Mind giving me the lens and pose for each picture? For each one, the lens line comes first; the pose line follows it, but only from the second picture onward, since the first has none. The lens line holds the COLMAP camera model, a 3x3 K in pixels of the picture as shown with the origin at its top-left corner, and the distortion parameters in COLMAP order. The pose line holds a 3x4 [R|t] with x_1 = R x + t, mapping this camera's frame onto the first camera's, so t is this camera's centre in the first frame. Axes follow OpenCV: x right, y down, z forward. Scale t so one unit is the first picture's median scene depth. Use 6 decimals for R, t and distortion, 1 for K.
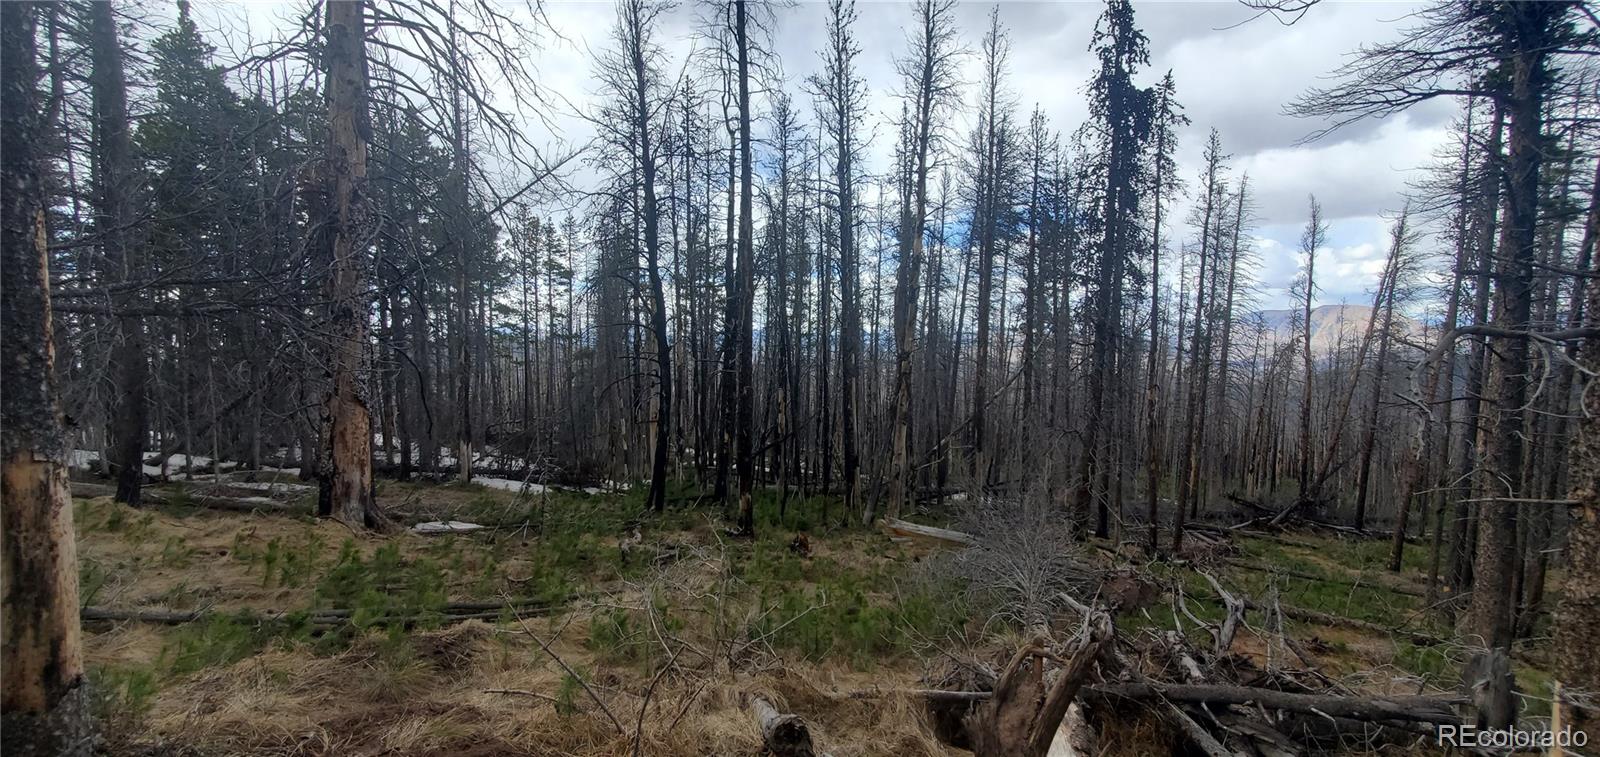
lens RADIAL K [[638.8, 0, 803.0], [0, 638.8, 379.1], [0, 0, 1]] dist [0.009033, -0.003866]
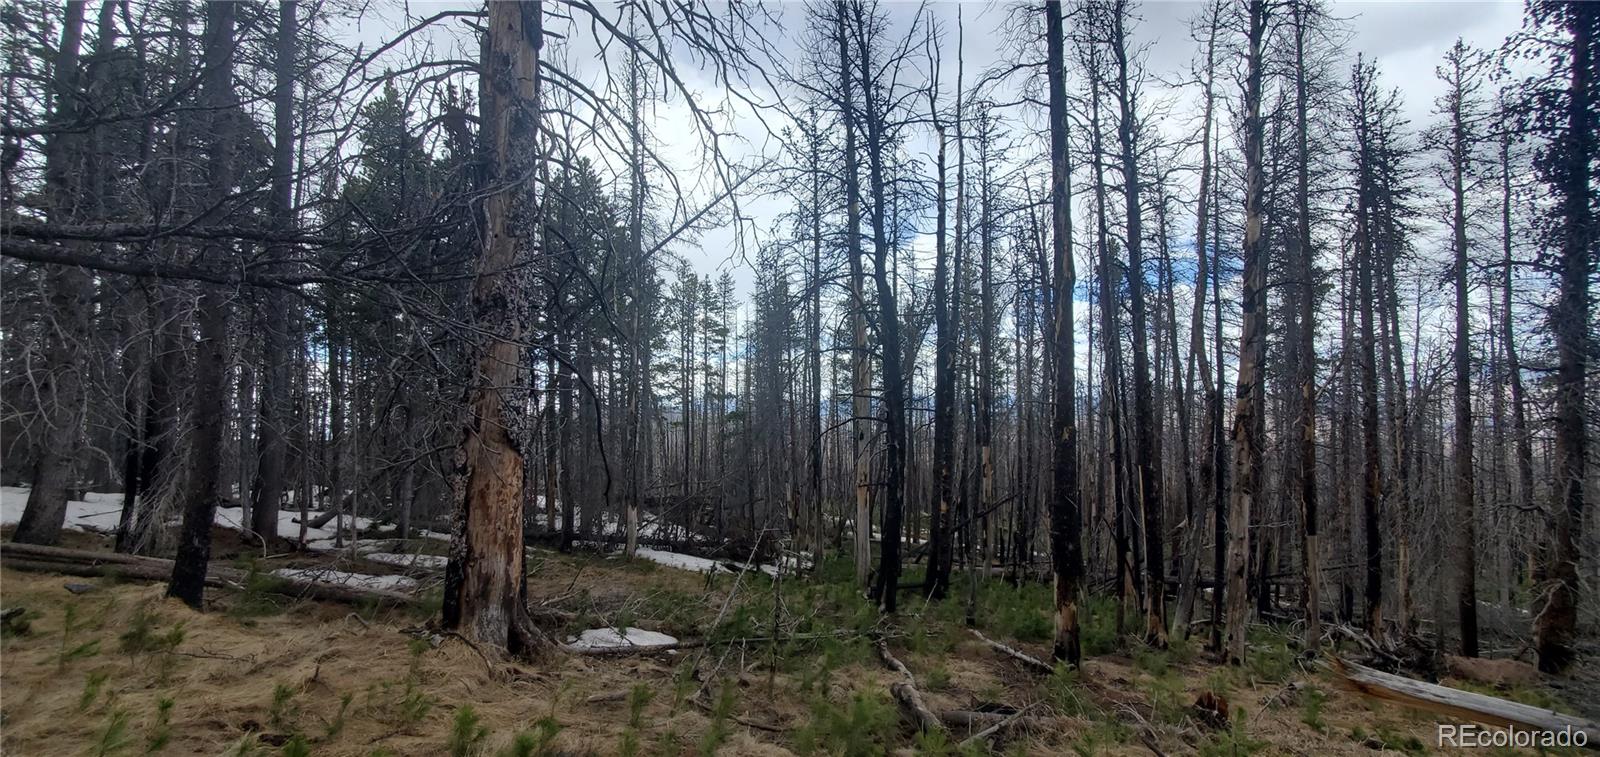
lens RADIAL K [[638.8, 0, 803.0], [0, 638.8, 379.1], [0, 0, 1]] dist [0.009033, -0.003866]
pose [[0.979342, -0.021299, -0.201088, -0.129889], [0.000625, 0.994751, -0.102323, 0.017316], [0.202212, 0.100083, 0.974214, 0.201985]]
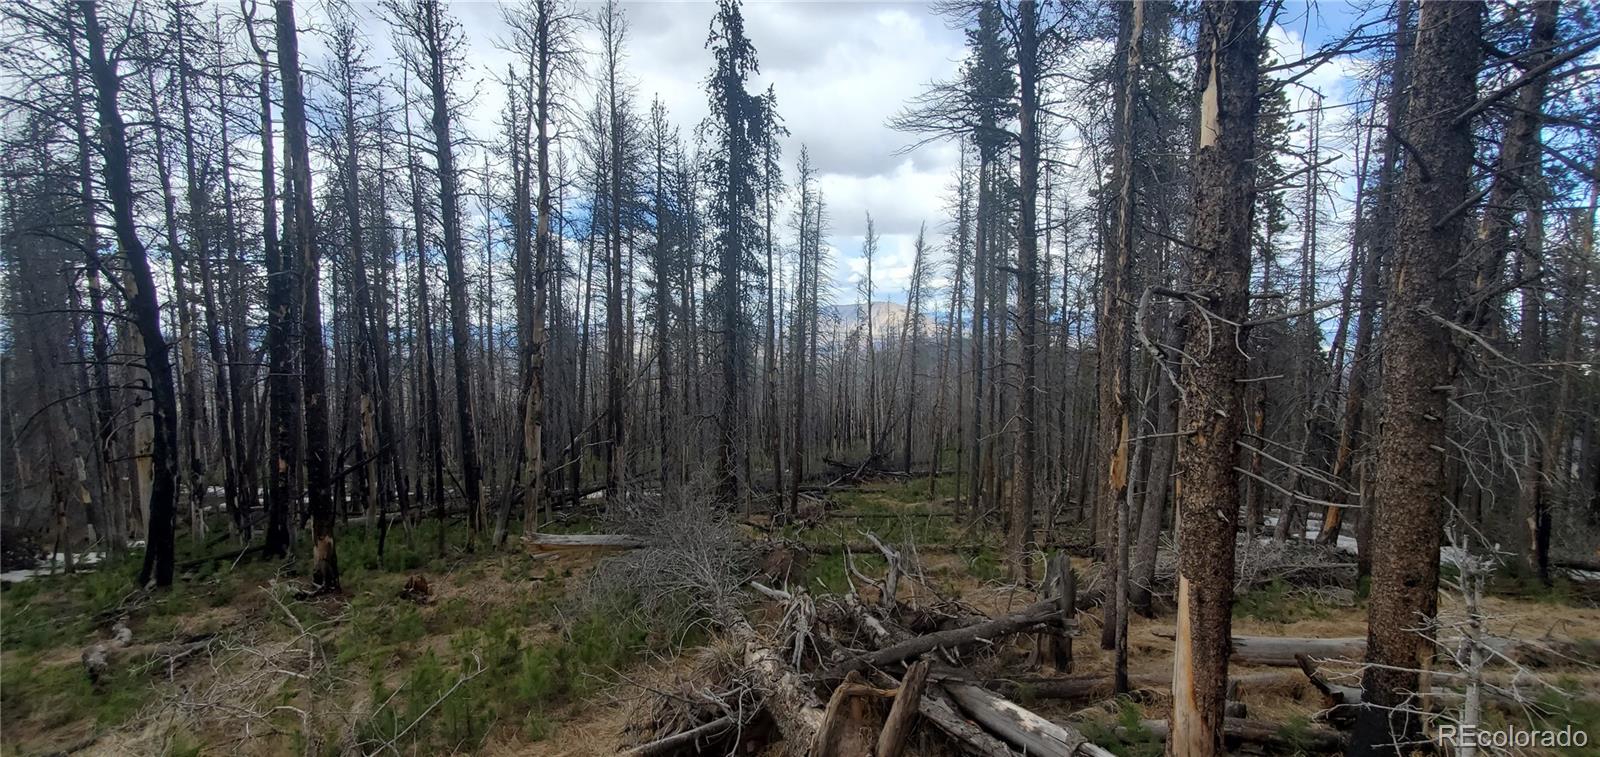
lens RADIAL K [[638.8, 0, 803.0], [0, 638.8, 379.1], [0, 0, 1]] dist [0.009033, -0.003866]
pose [[0.838592, -0.055708, 0.541904, -0.009892], [0.049987, 0.998430, 0.025285, 0.002332], [-0.542461, 0.005884, 0.840060, 0.040572]]
